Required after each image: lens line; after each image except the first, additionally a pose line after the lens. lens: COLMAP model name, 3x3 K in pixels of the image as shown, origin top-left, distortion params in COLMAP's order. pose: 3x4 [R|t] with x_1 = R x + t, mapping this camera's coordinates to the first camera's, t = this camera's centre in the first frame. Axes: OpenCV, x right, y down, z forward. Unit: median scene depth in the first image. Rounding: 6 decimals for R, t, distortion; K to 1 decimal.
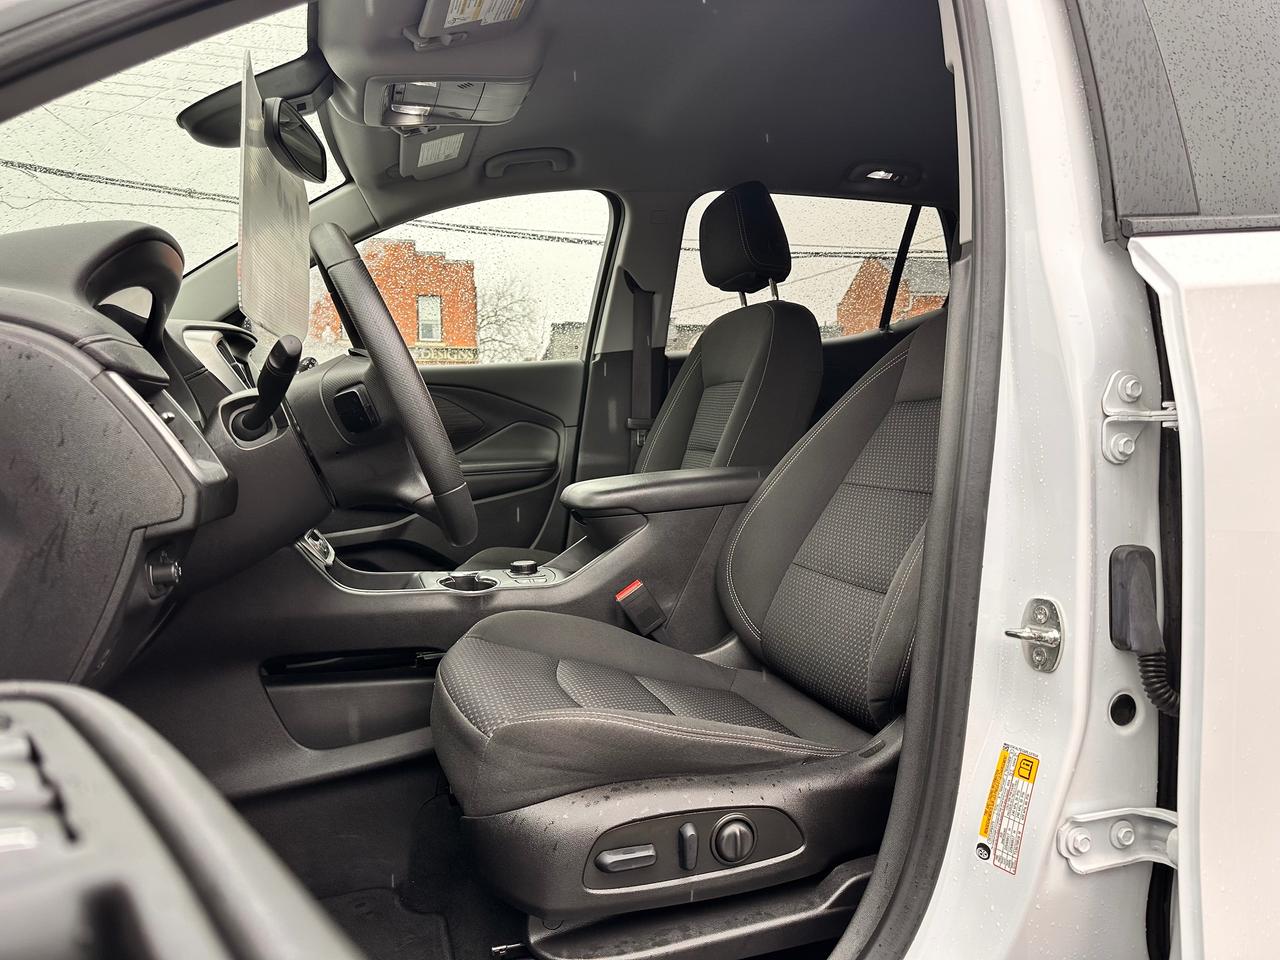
lens RADIAL K [[881.0, 0, 640.0], [0, 881.0, 480.0], [0, 0, 1]] dist [0.061066, -0.000780]
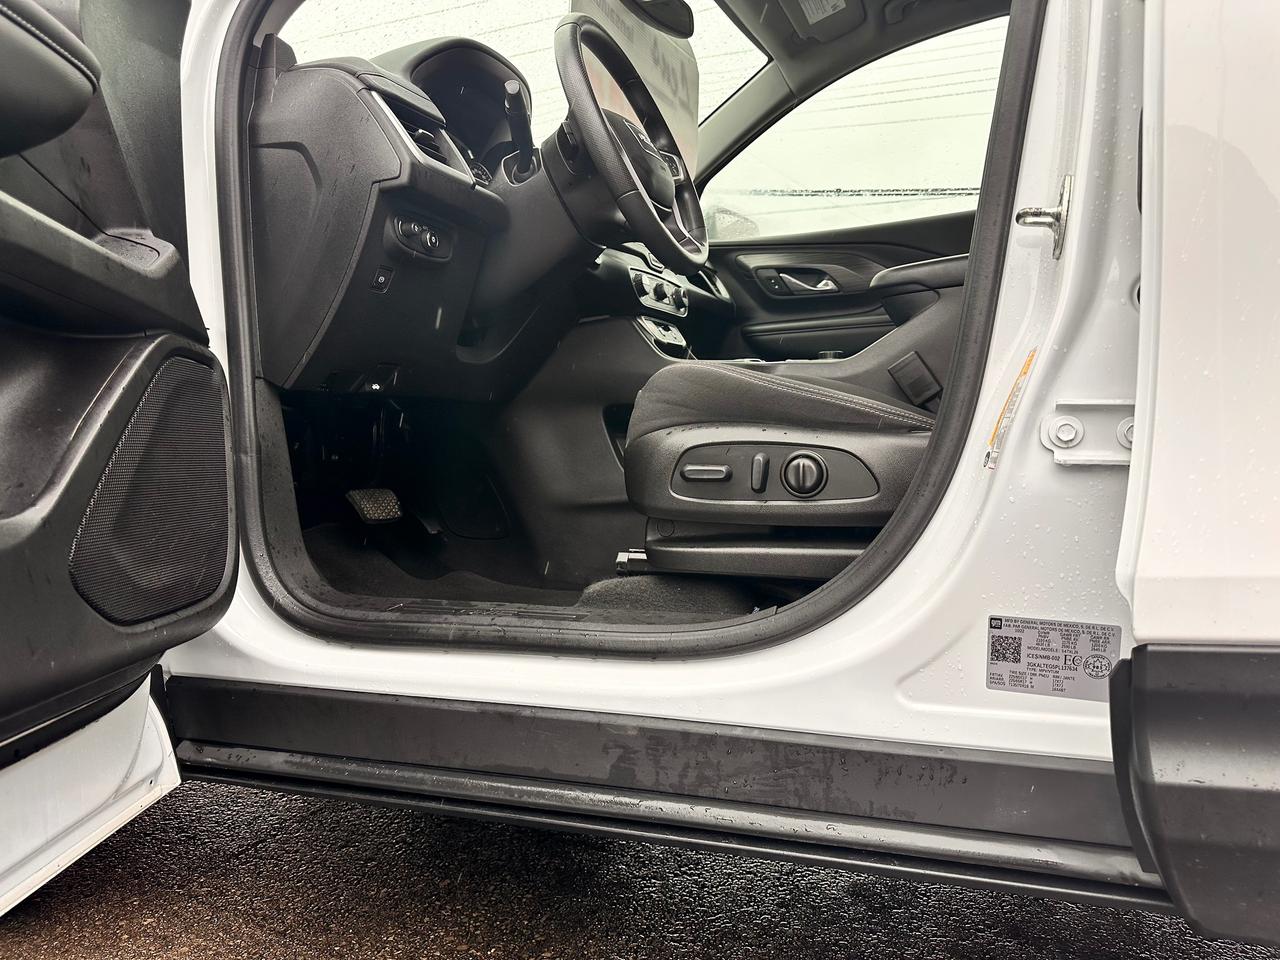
lens RADIAL K [[872.6, 0, 640.0], [0, 872.6, 480.0], [0, 0, 1]] dist [-0.000971, -0.000891]
pose [[0.782288, 0.055546, -0.620435, 0.641002], [-0.039146, 0.998431, 0.040029, 0.394639], [0.621685, -0.007027, 0.783236, 0.040648]]
